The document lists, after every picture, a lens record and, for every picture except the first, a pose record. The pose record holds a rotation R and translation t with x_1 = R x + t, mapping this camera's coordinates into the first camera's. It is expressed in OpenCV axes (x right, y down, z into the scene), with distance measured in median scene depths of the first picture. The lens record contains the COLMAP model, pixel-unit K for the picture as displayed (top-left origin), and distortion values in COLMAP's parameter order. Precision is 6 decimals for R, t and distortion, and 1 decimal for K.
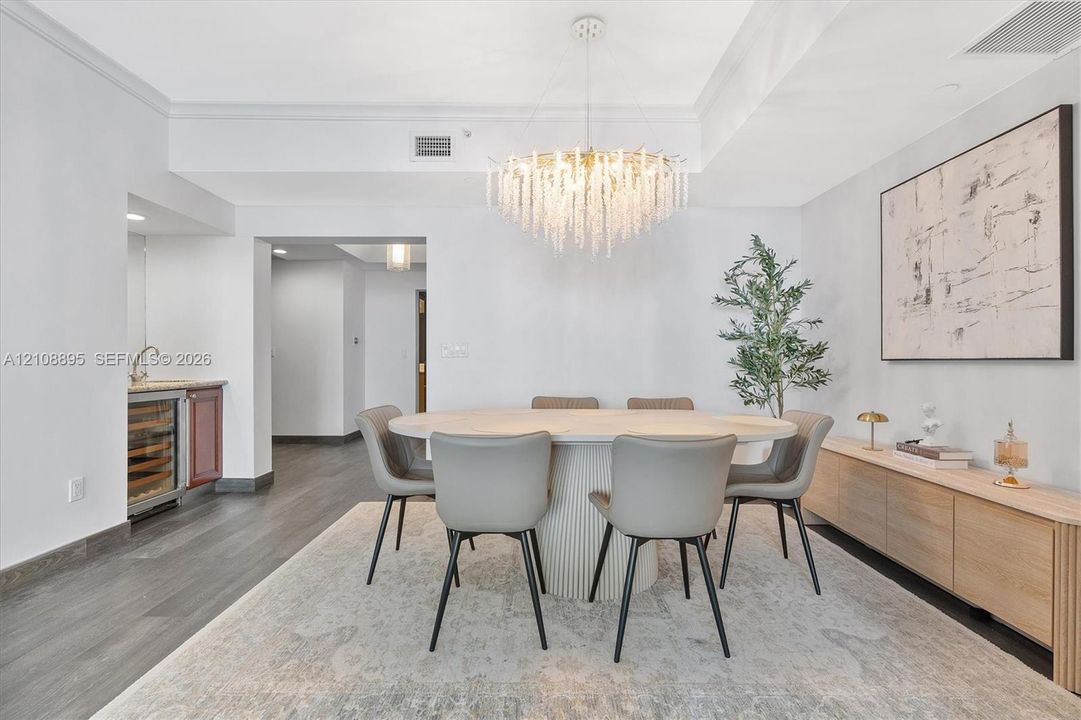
lens RADIAL K [[485.3, 0, 541.1], [0, 485.3, 361.7], [0, 0, 1]] dist [0.002866, 0.000201]
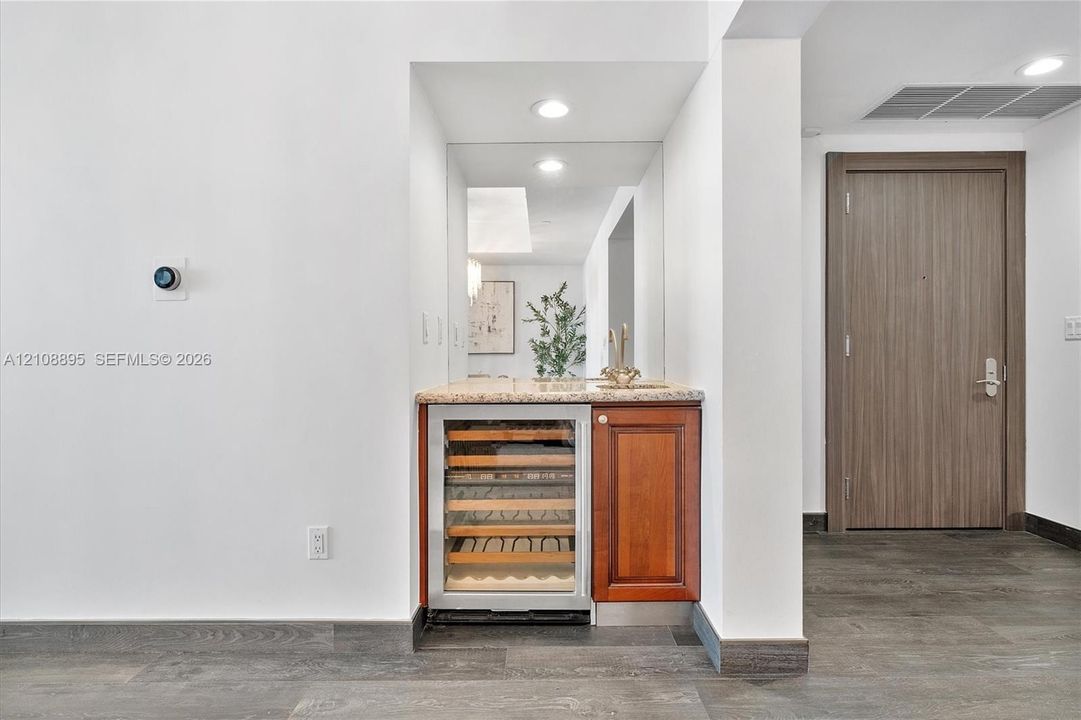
lens RADIAL K [[558.3, 0, 540.3], [0, 558.3, 358.8], [0, 0, 1]] dist [-0.001023, 0.000214]
pose [[-0.002425, 0.000851, -0.999997, -0.178883], [-0.001774, 0.999998, 0.000855, 0.010704], [0.999995, 0.001776, -0.002424, 1.172183]]
